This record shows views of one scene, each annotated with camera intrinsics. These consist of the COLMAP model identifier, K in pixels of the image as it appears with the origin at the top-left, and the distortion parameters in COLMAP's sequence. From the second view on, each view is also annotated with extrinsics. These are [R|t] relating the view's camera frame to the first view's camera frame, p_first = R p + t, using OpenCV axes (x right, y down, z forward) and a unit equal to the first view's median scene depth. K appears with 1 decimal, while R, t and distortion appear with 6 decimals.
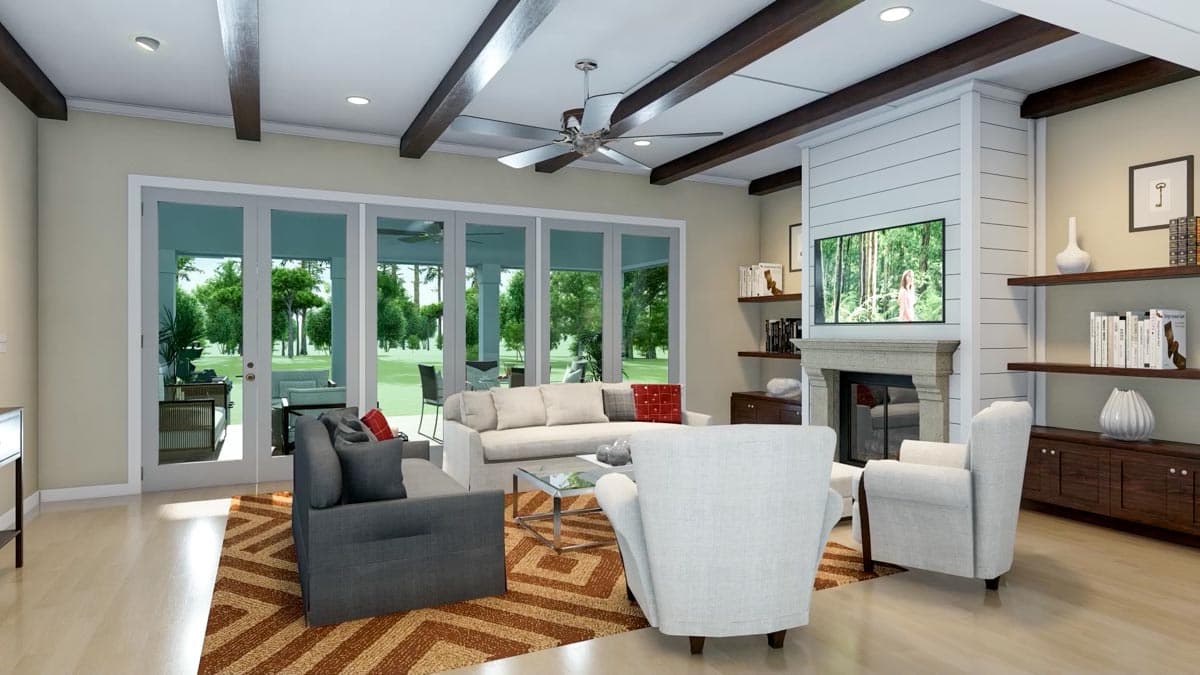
lens RADIAL K [[687.8, 0, 599.0], [0, 687.8, 334.7], [0, 0, 1]] dist [0.003405, -0.001405]
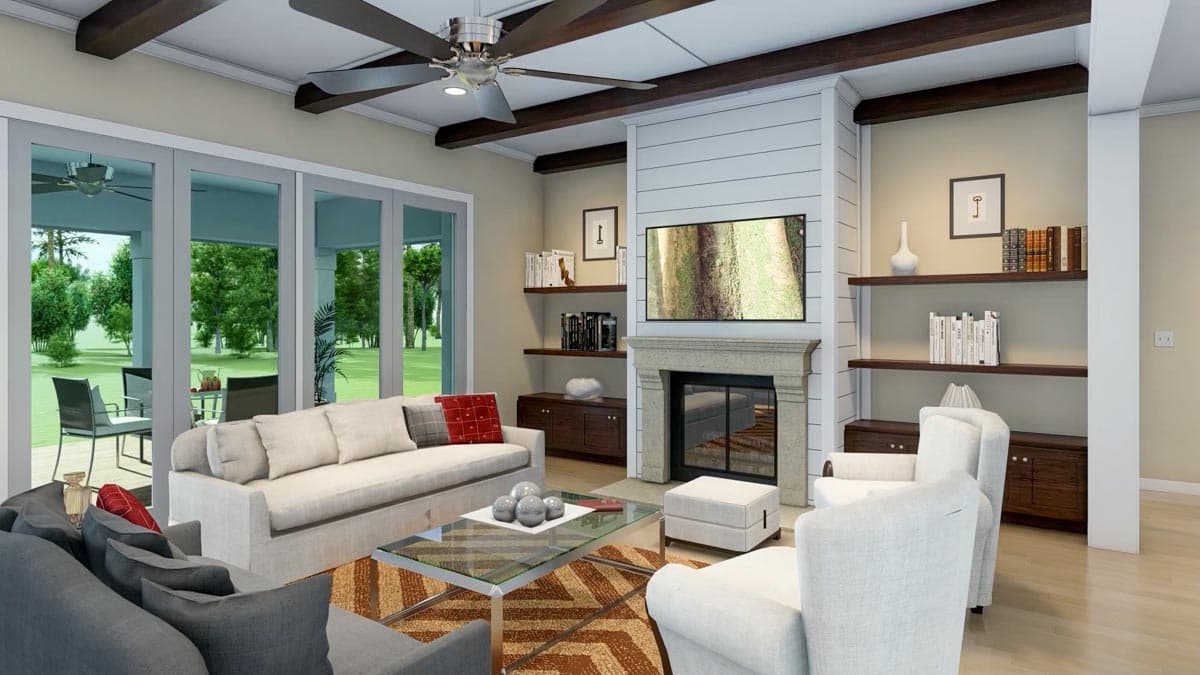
lens RADIAL K [[687.8, 0, 598.6], [0, 687.8, 319.3], [0, 0, 1]] dist [0.003405, -0.001405]
pose [[0.873297, -0.001450, 0.487186, -0.188175], [0.001665, 0.999999, -0.000009, -0.017264], [-0.487185, 0.000819, 0.873298, 0.243600]]
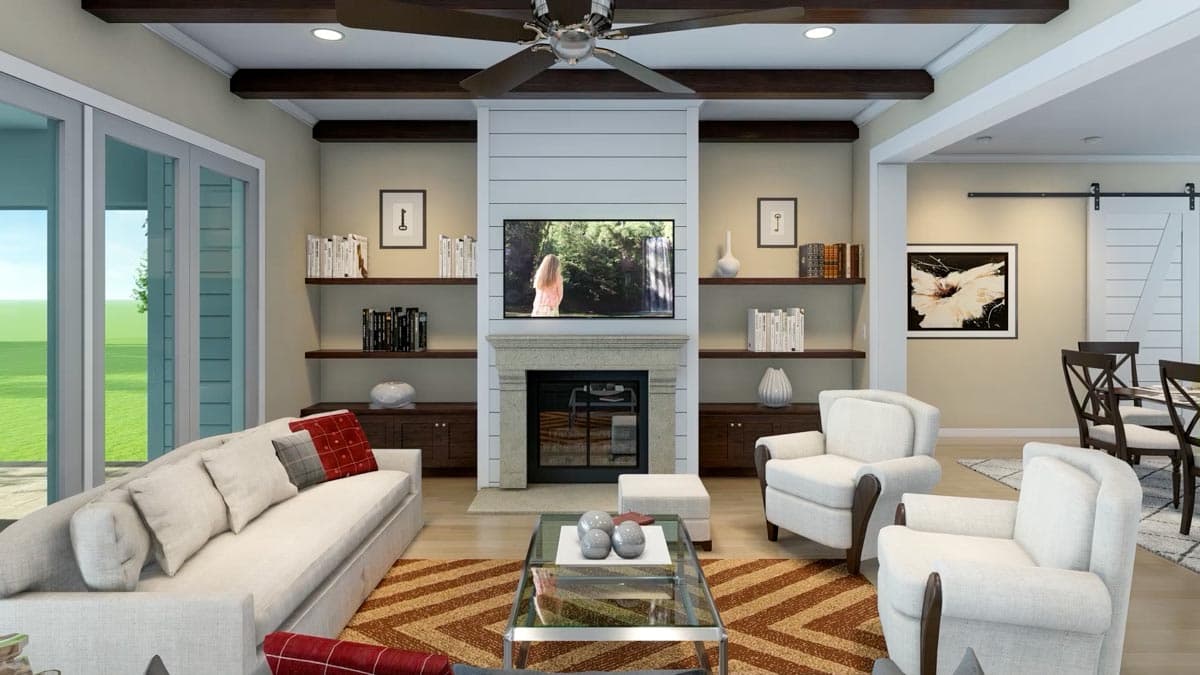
lens RADIAL K [[687.8, 0, 596.4], [0, 687.8, 301.7], [0, 0, 1]] dist [0.003405, -0.001405]
pose [[0.438127, -0.003430, 0.898906, -0.413746], [0.003576, 0.999991, 0.002073, -0.037855], [-0.898906, 0.002306, 0.438136, 0.535865]]
